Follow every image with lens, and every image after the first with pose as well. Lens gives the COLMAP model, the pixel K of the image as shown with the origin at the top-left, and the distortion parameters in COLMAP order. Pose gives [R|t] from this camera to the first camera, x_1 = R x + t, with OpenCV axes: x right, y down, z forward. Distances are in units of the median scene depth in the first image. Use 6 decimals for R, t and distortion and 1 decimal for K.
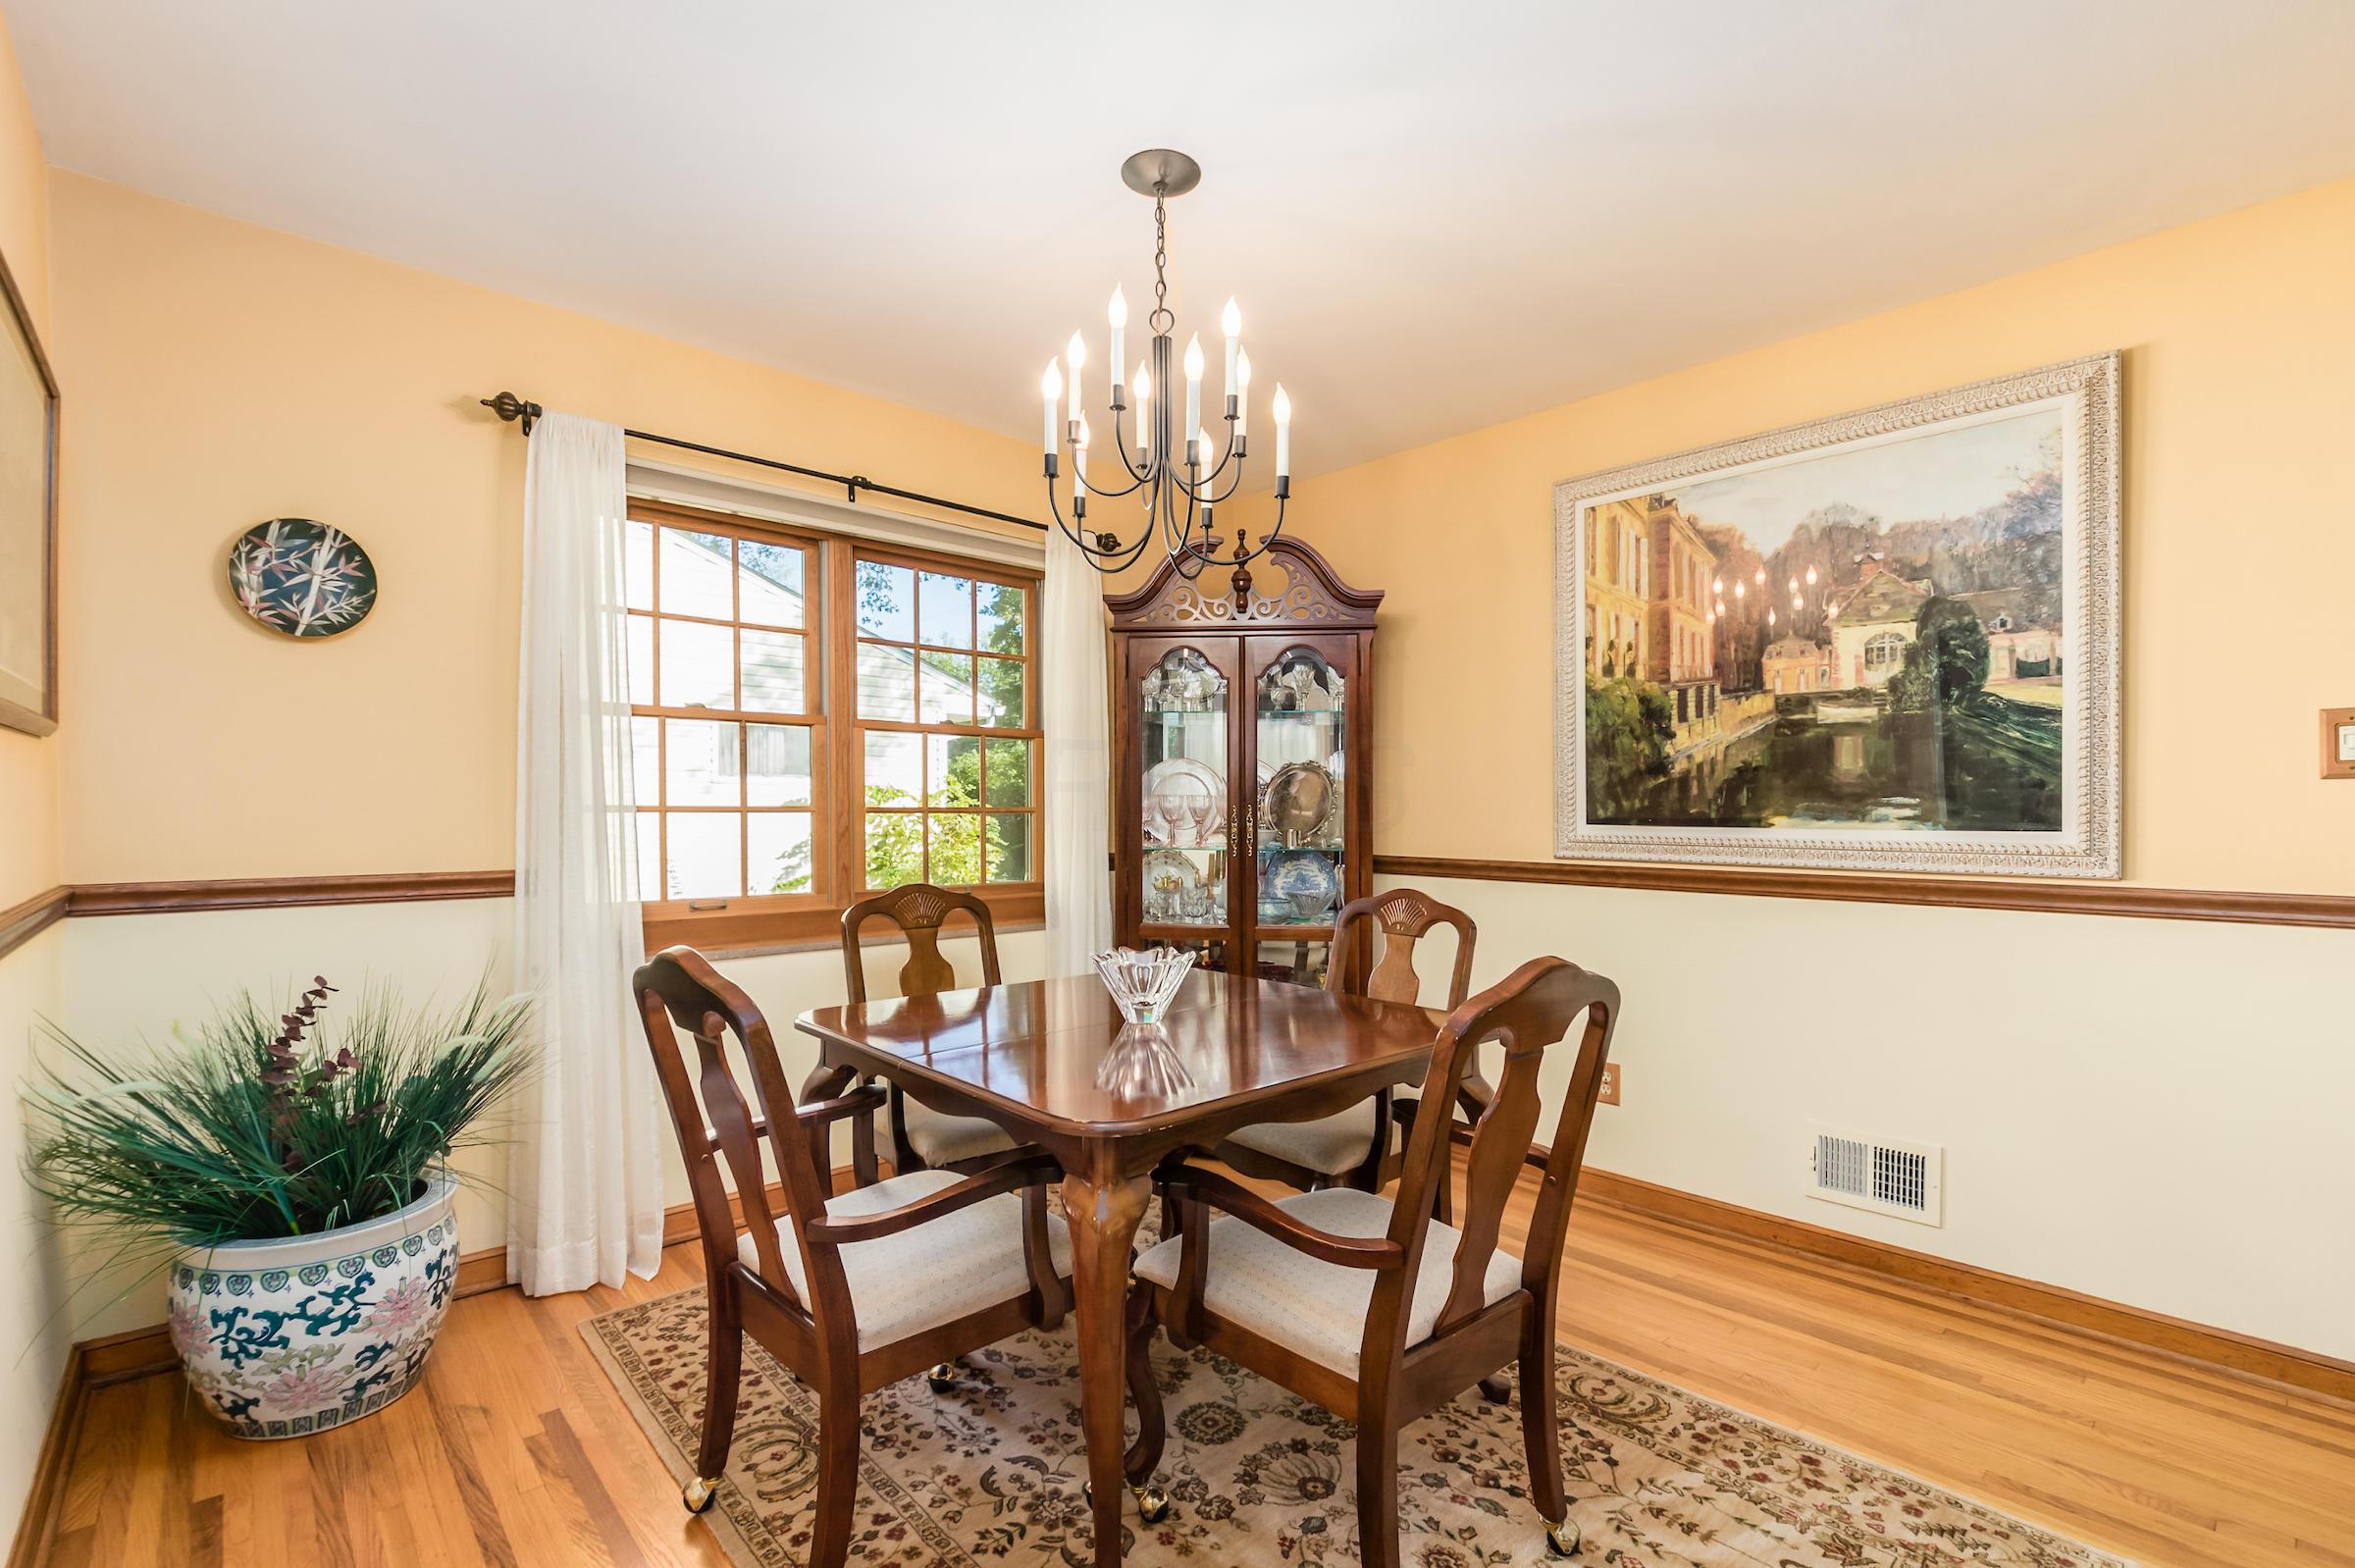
lens RADIAL K [[1061.0, 0, 1188.4], [0, 1061.0, 814.8], [0, 0, 1]] dist [-0.029710, 0.000267]
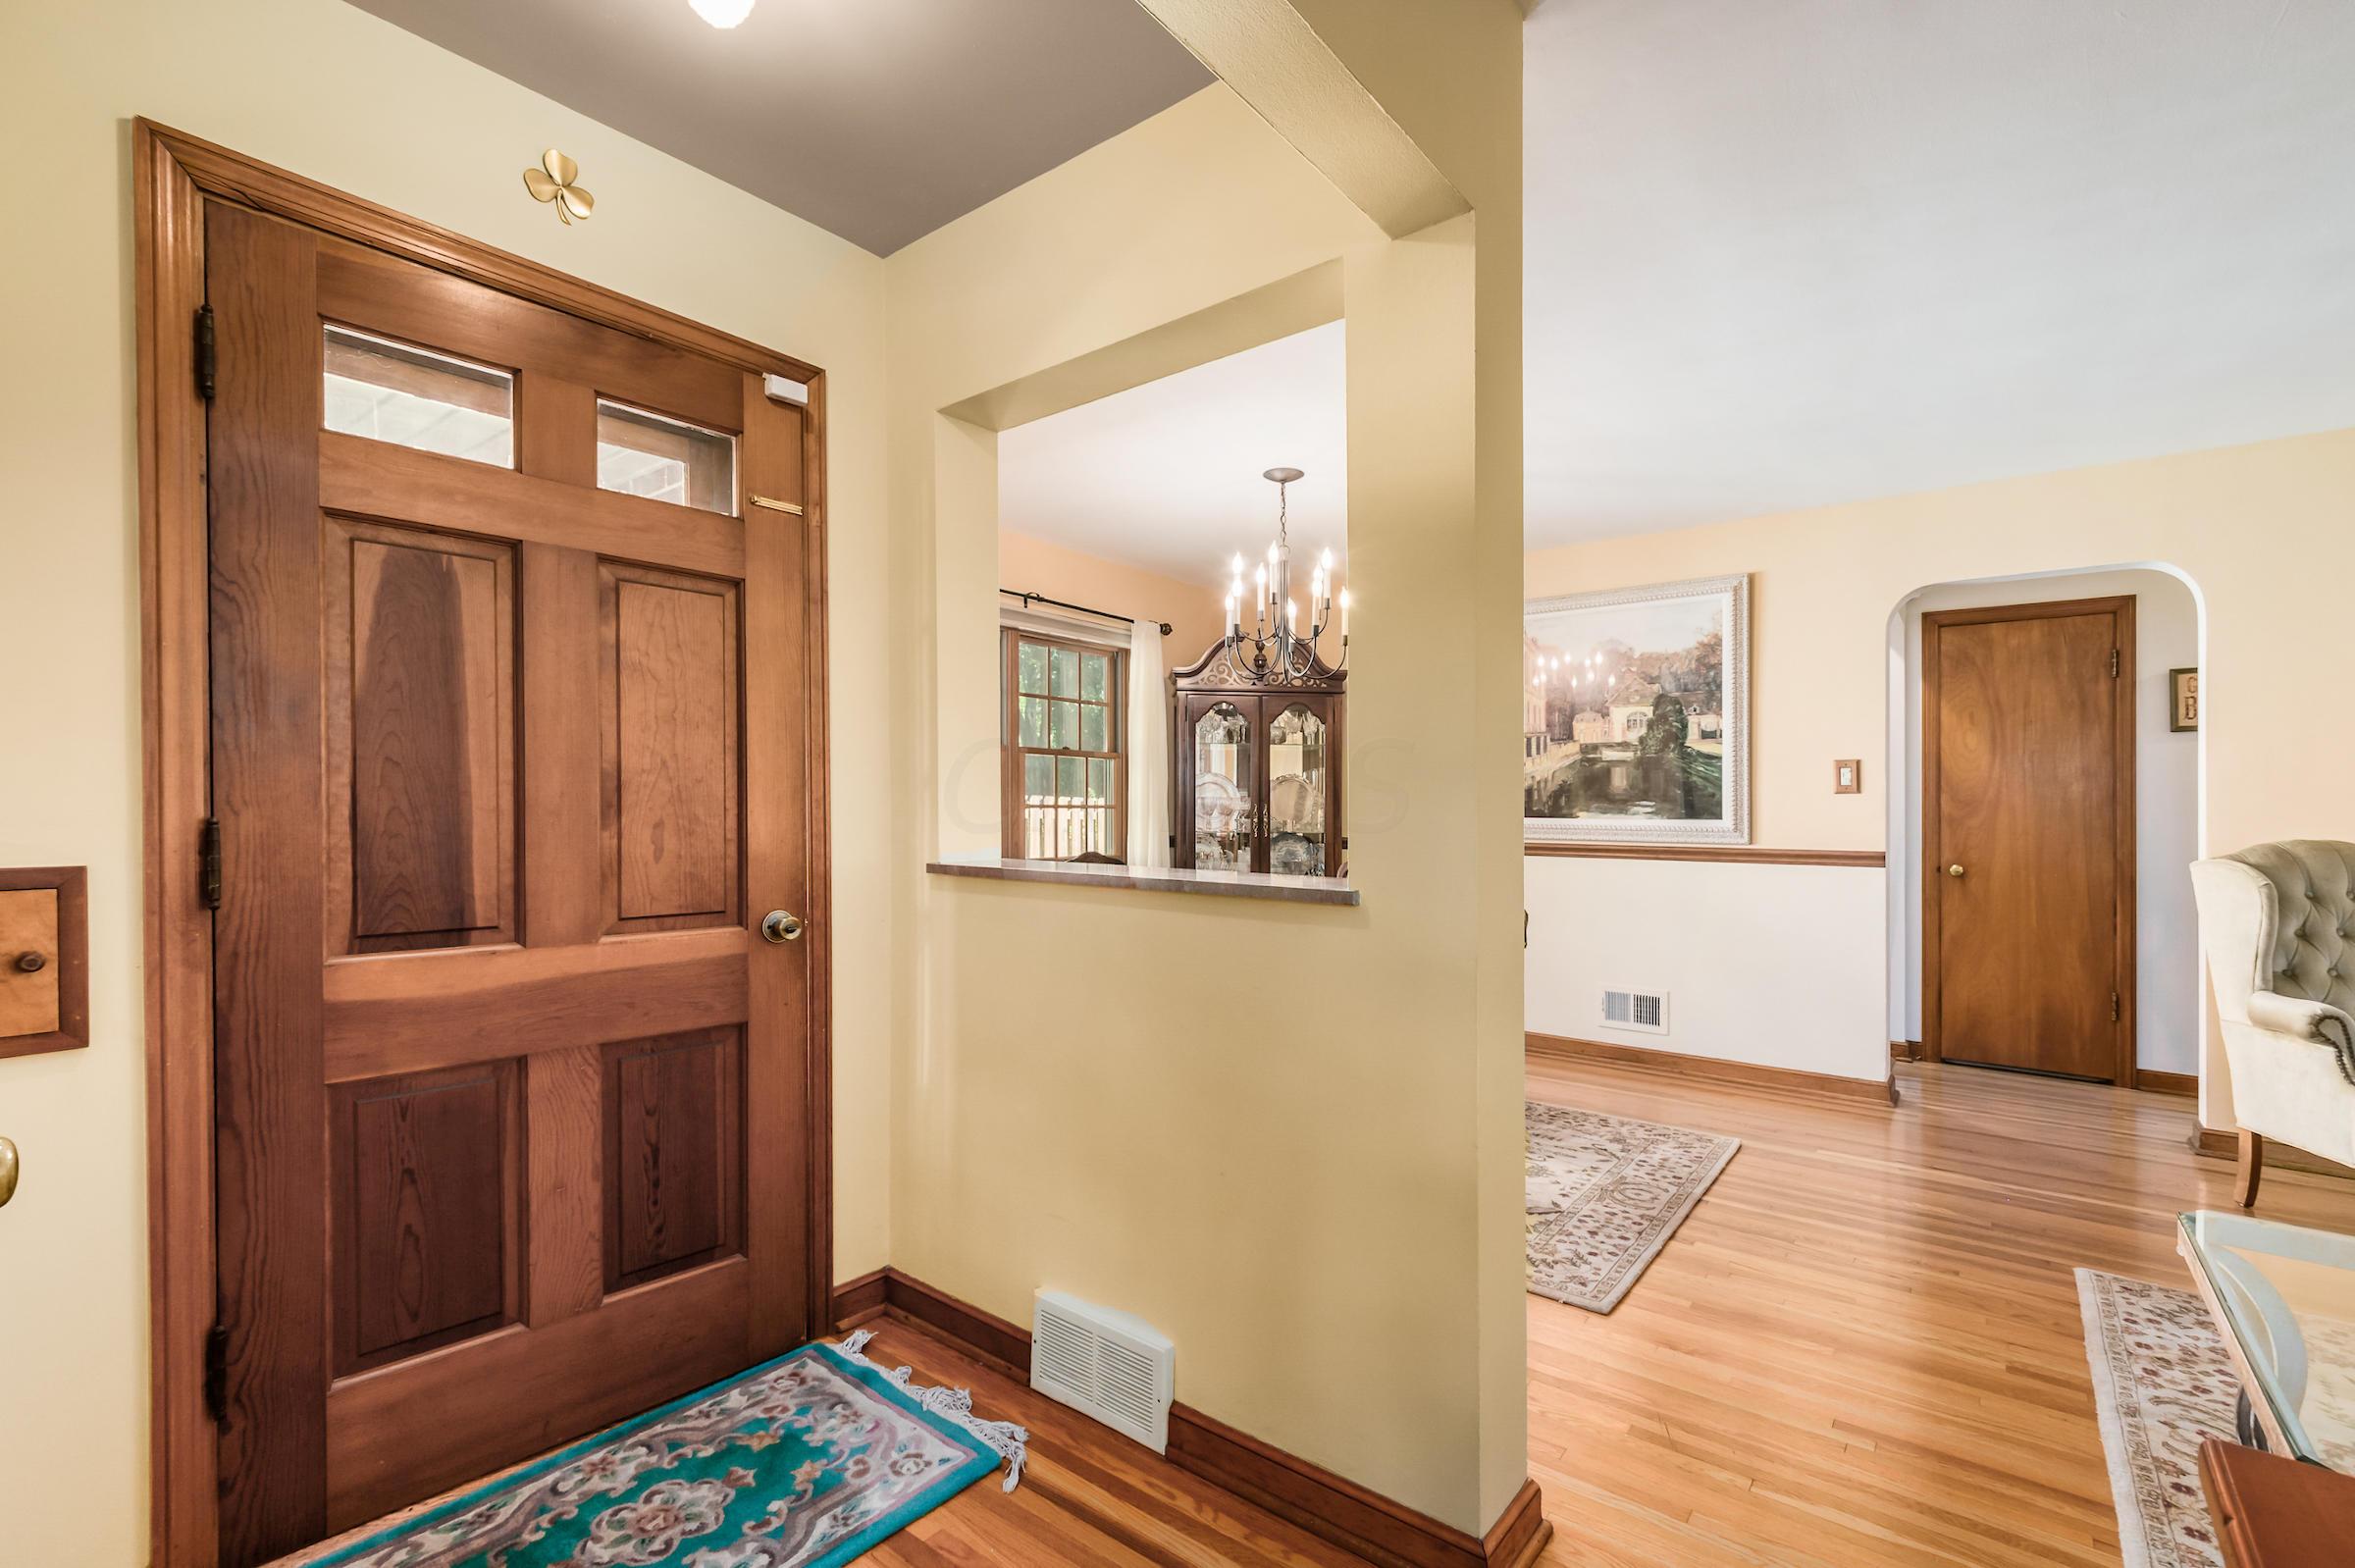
lens RADIAL K [[1043.2, 0, 1181.8], [0, 1043.2, 791.6], [0, 0, 1]] dist [-0.020036, 0.000471]
pose [[0.987961, 0.006270, 0.154574, -0.412845], [-0.003238, 0.999798, -0.019860, 0.004920], [-0.154667, 0.019121, 0.987782, -0.689200]]
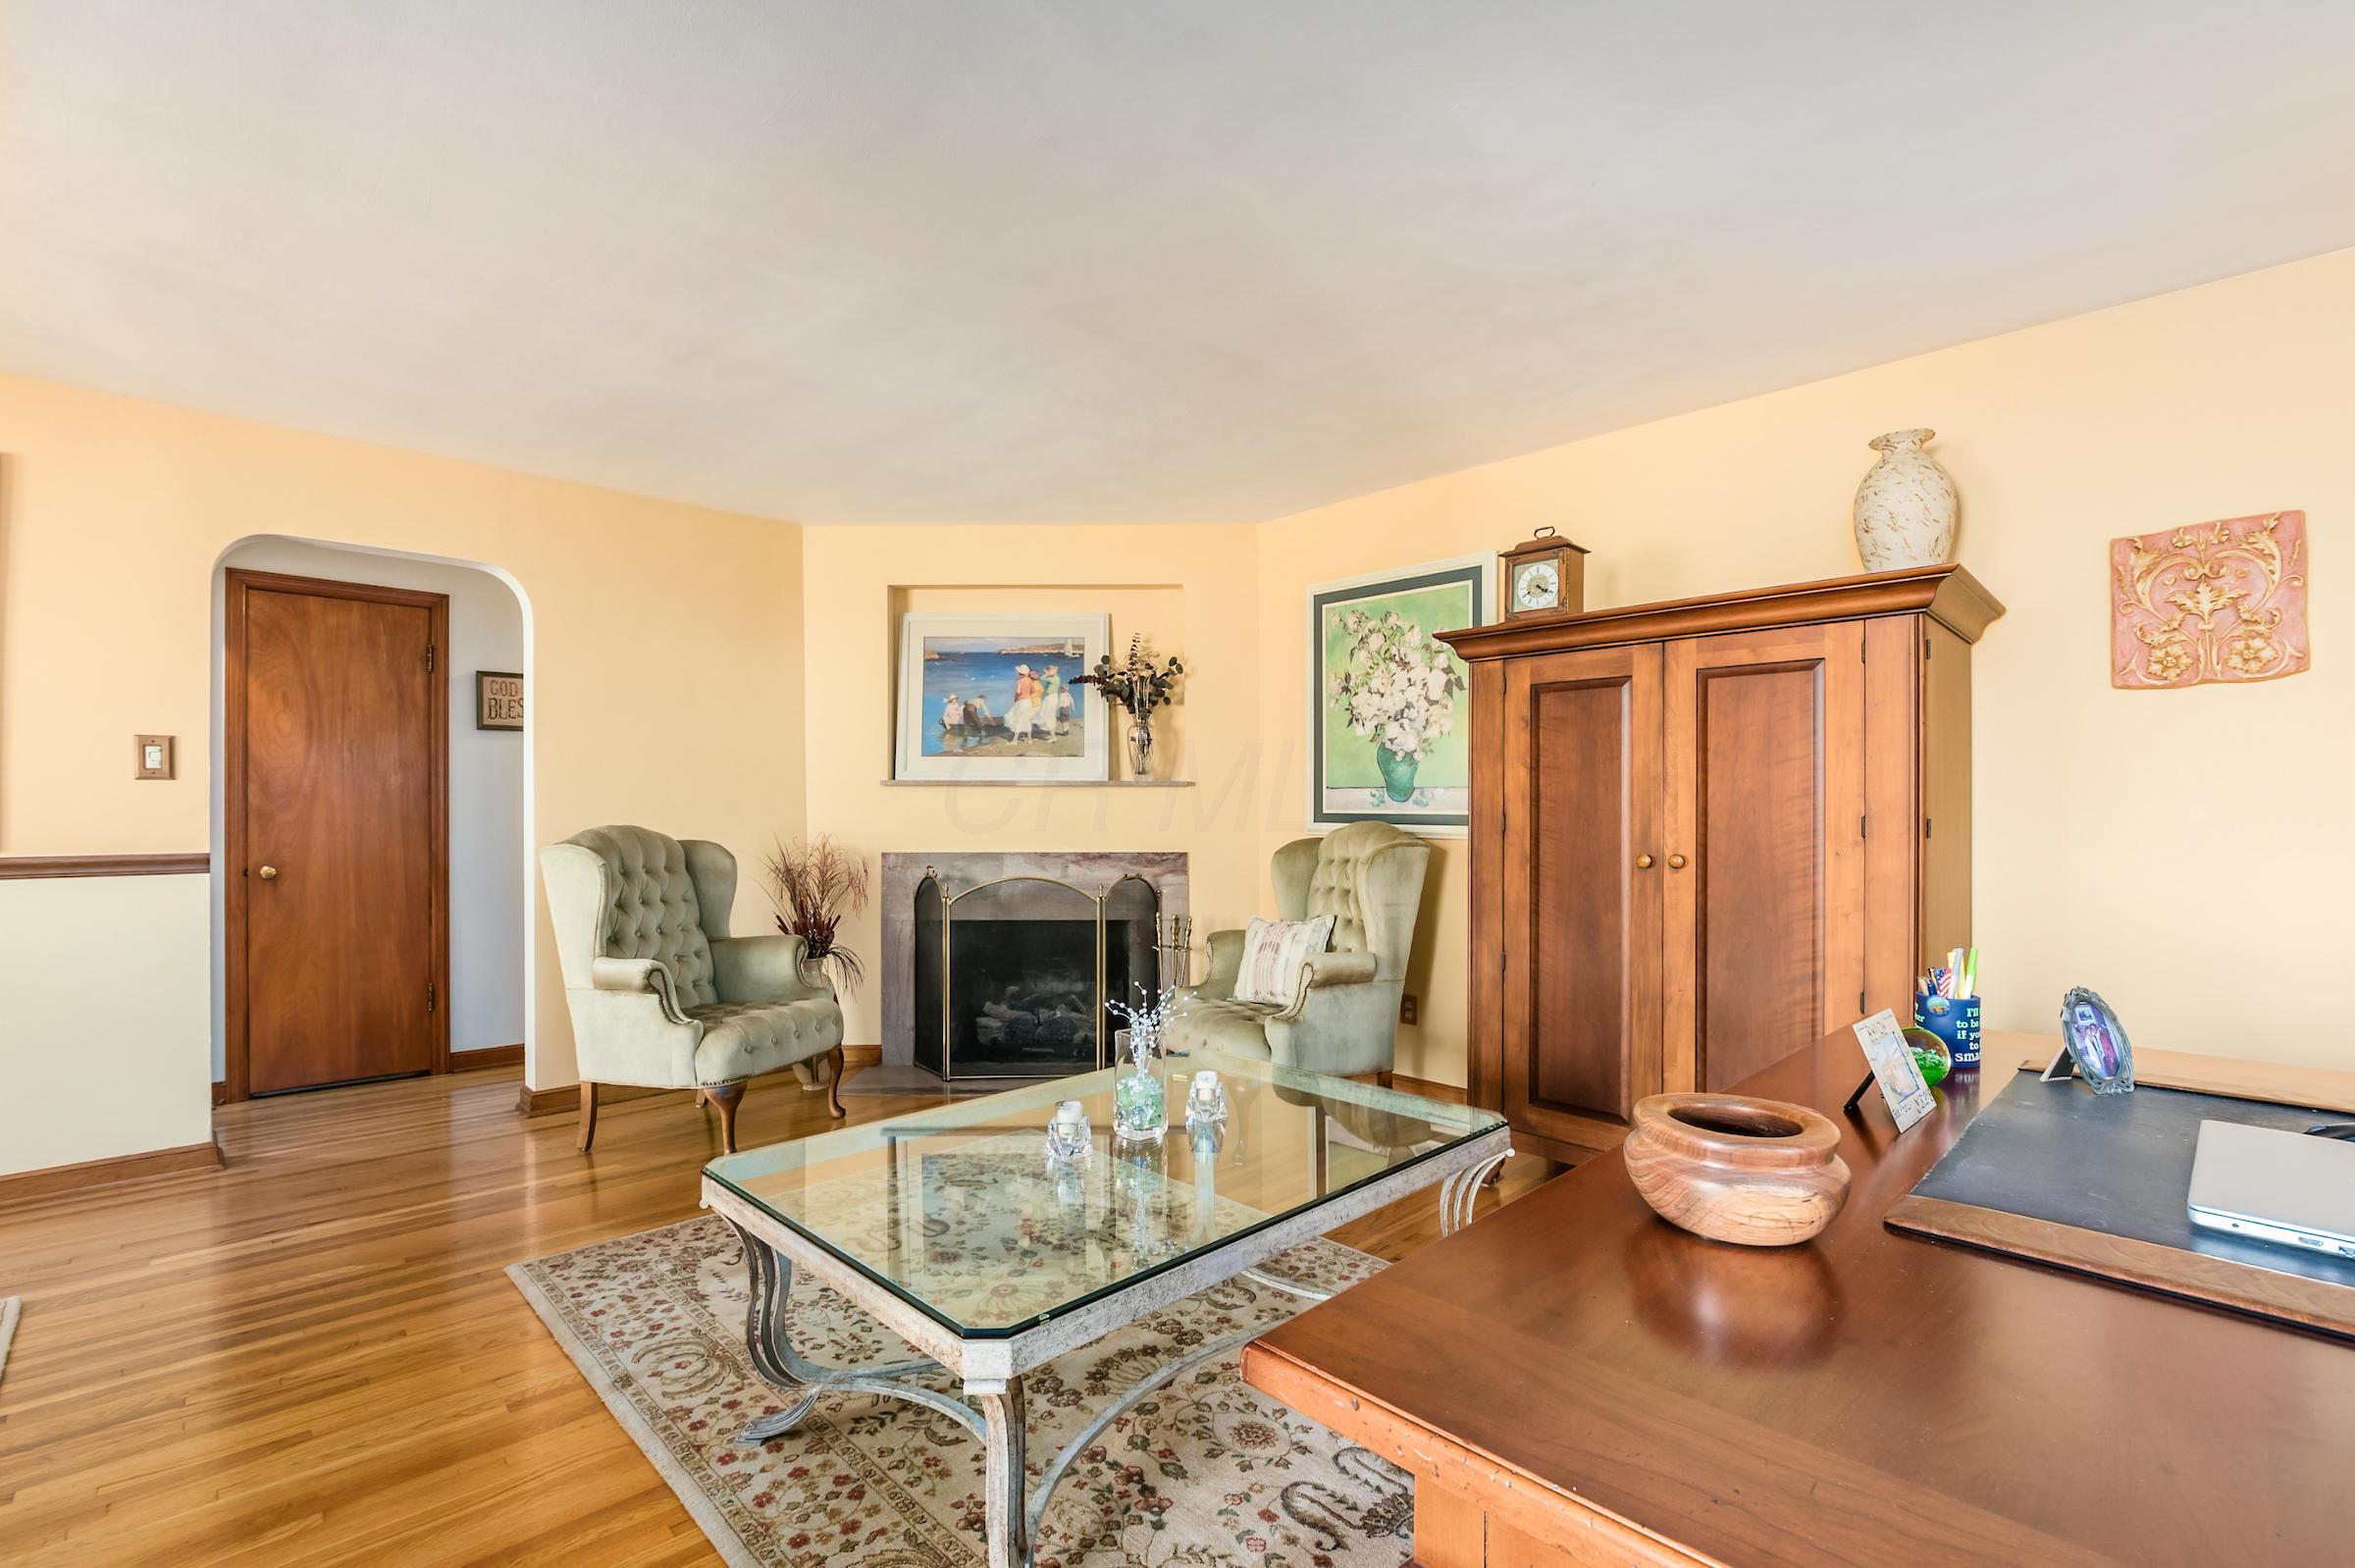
lens RADIAL K [[1043.2, 0, 1181.8], [0, 1043.2, 791.6], [0, 0, 1]] dist [-0.020036, 0.000471]
pose [[-0.038011, 0.015455, 0.999158, -0.400571], [0.008966, 0.999845, -0.015125, 0.016571], [-0.999237, 0.008383, -0.038143, -0.420523]]
